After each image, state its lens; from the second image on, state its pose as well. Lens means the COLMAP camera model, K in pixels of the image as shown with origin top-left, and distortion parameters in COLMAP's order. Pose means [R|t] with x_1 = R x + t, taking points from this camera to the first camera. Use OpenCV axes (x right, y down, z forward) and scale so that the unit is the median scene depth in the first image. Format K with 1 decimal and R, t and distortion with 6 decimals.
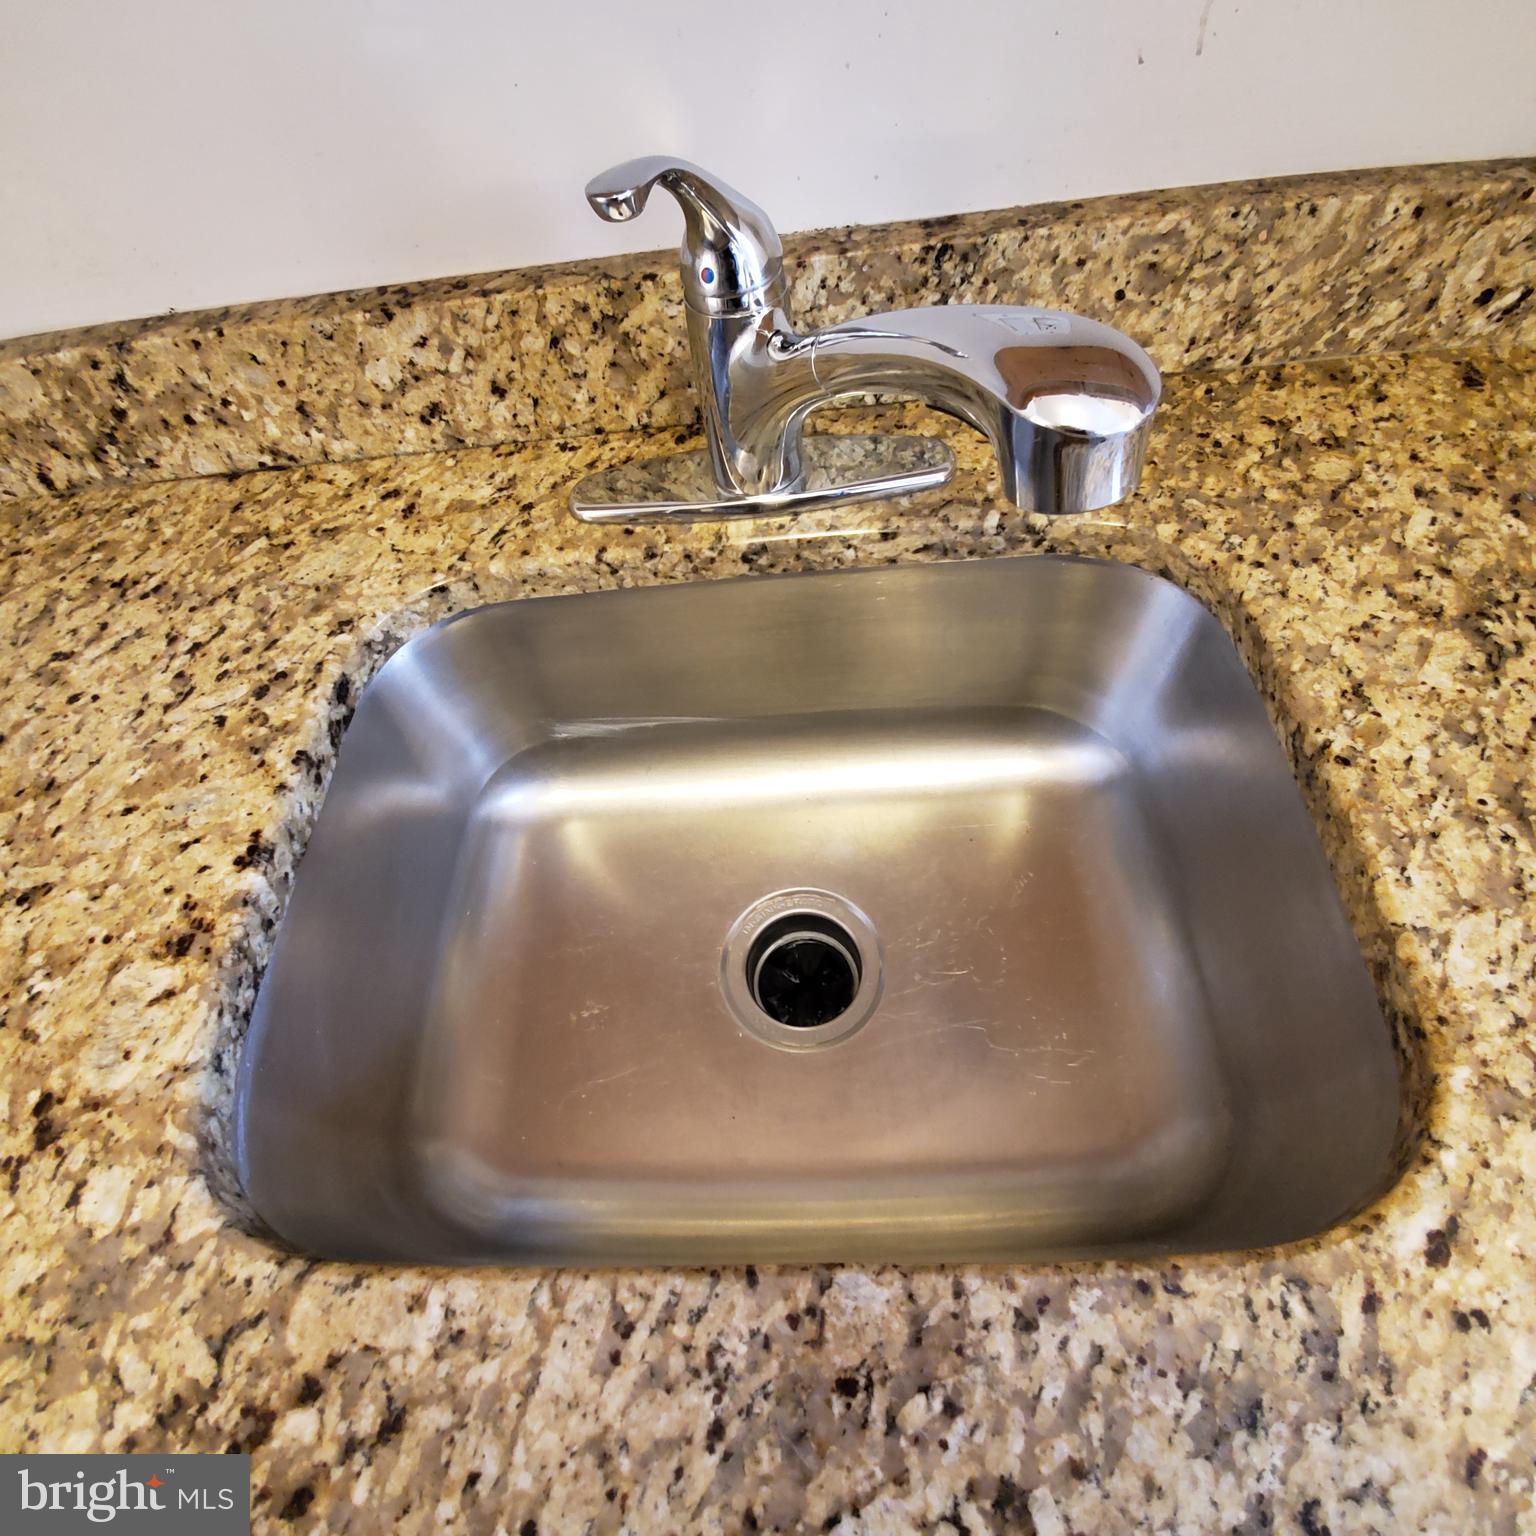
lens RADIAL K [[812.0, 0, 757.6], [0, 812.0, 772.8], [0, 0, 1]] dist [0.015993, -0.020117]
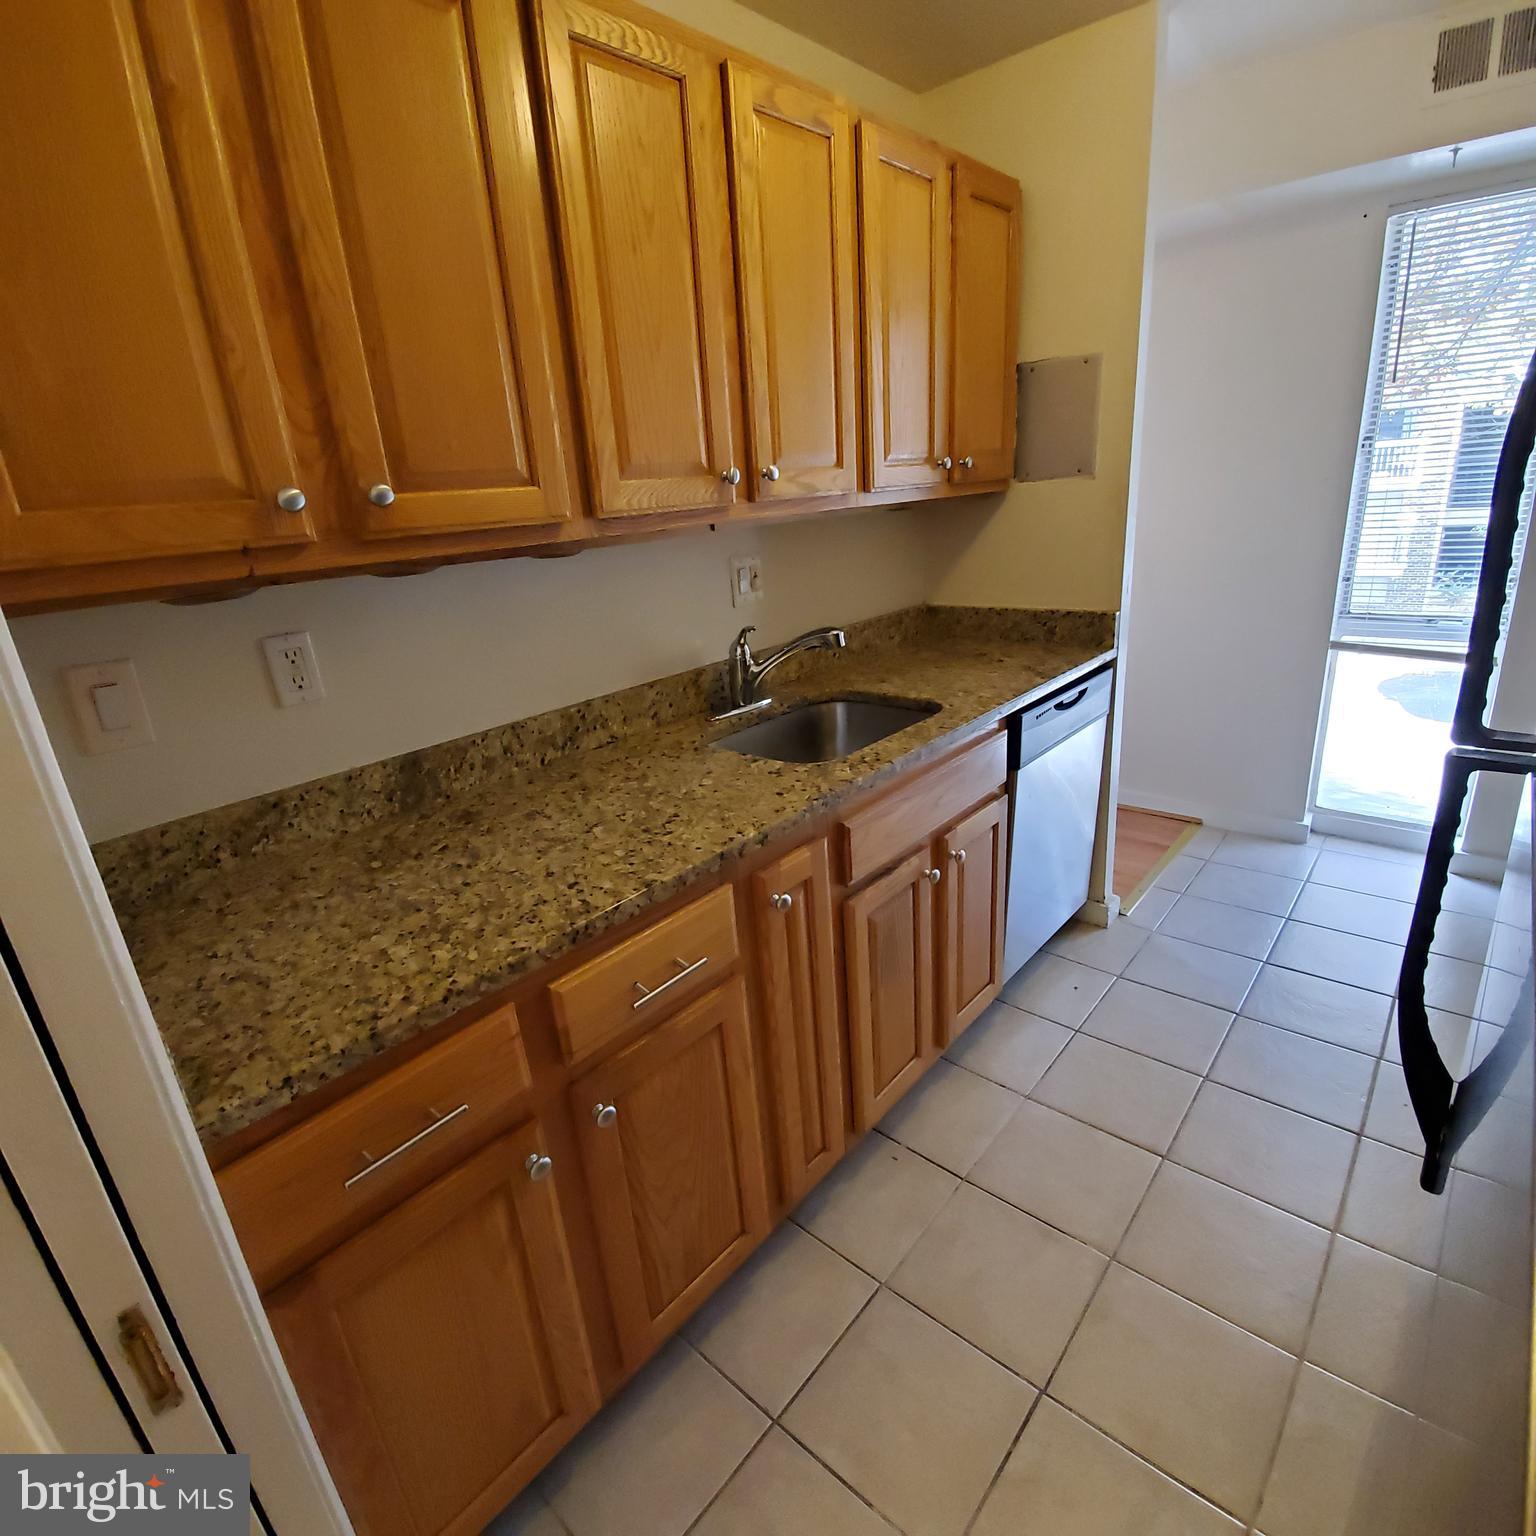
lens RADIAL K [[812.0, 0, 757.6], [0, 812.0, 772.8], [0, 0, 1]] dist [0.015993, -0.020117]
pose [[0.680237, -0.190209, 0.707883, -4.268231], [0.623905, 0.657150, -0.422962, 2.349224], [-0.384734, 0.729366, 0.565690, -1.481496]]
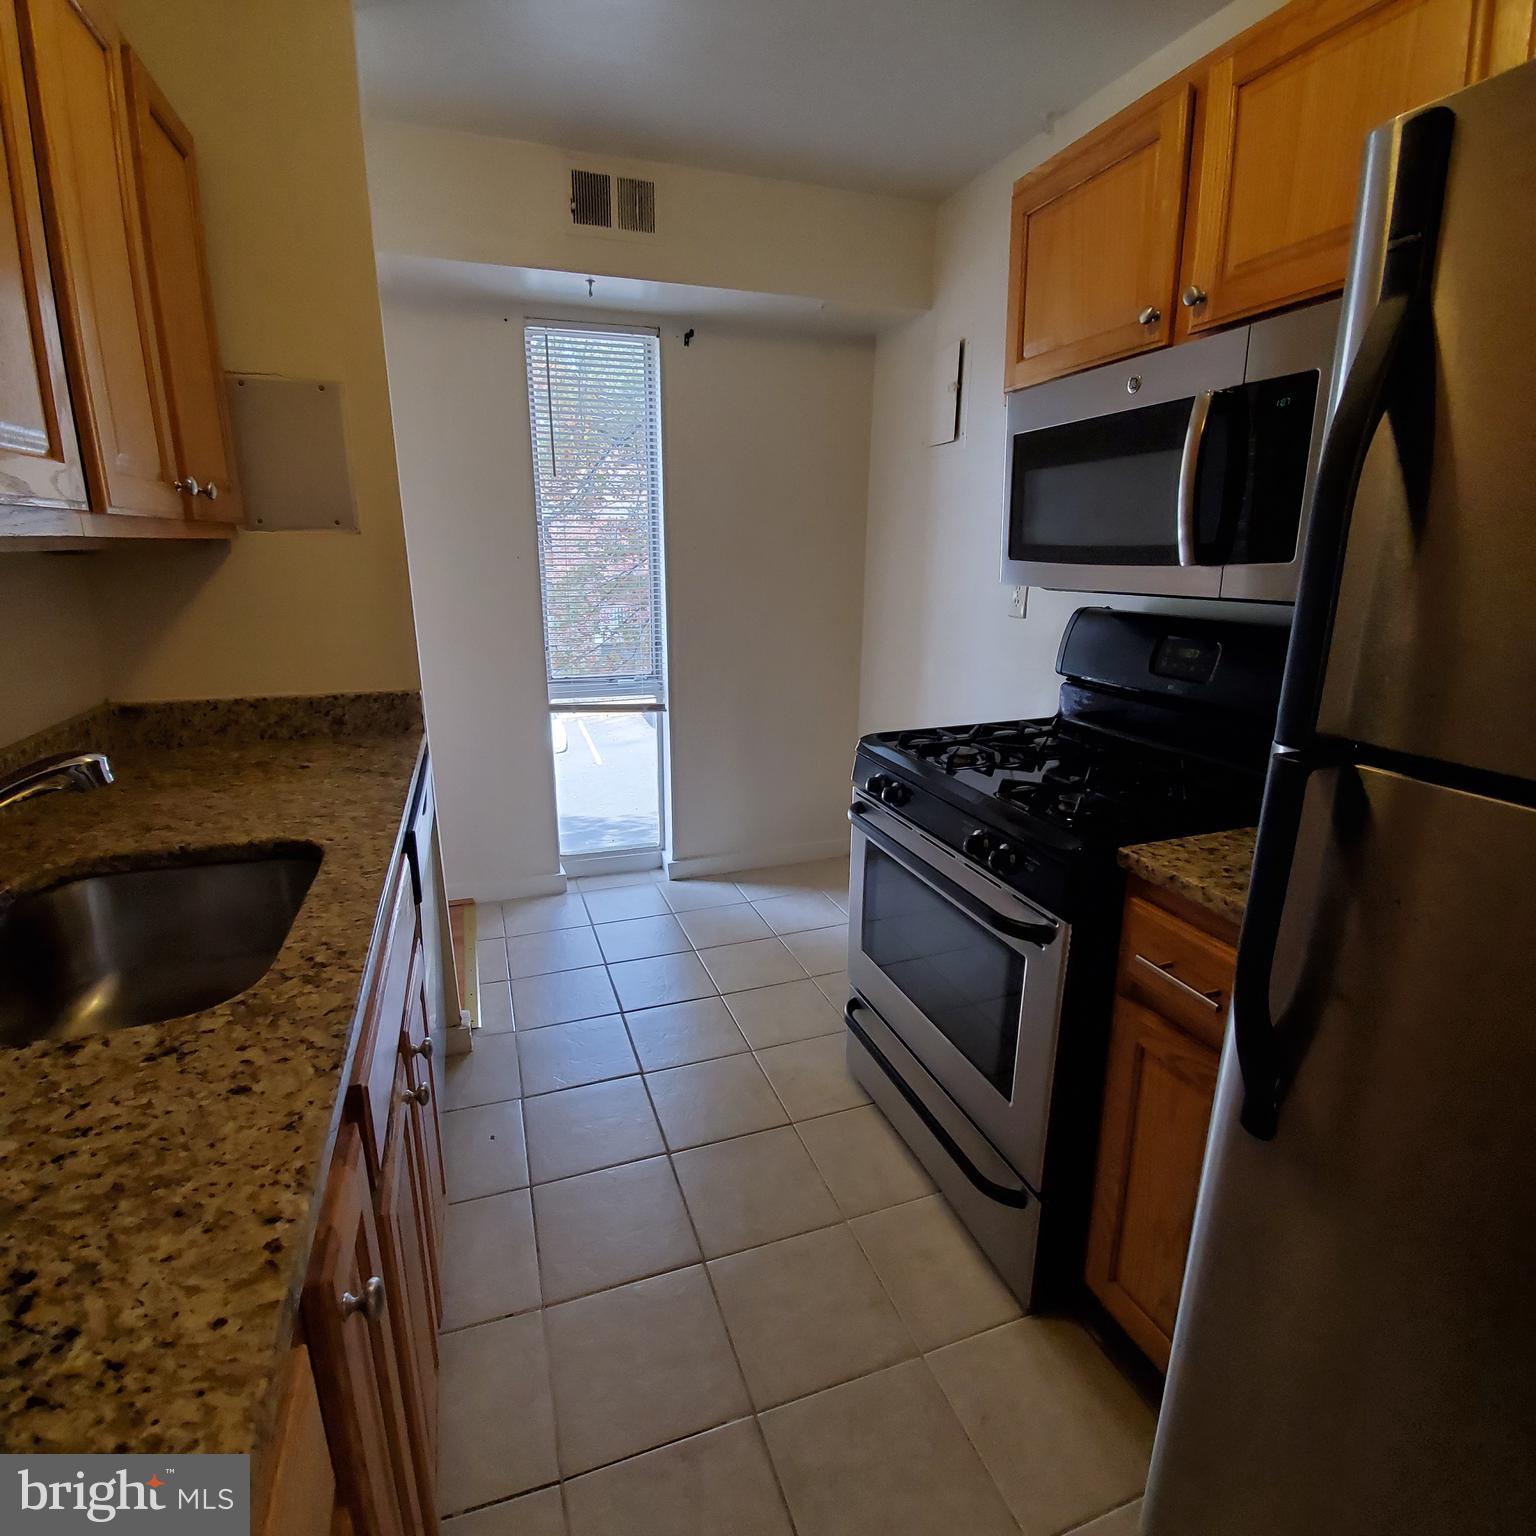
lens RADIAL K [[812.0, 0, 757.6], [0, 812.0, 772.8], [0, 0, 1]] dist [0.015993, -0.020117]
pose [[-0.306088, -0.159072, 0.938619, -3.397775], [0.819760, 0.457265, 0.344822, 0.681375], [-0.484049, 0.874988, -0.009562, -0.349581]]
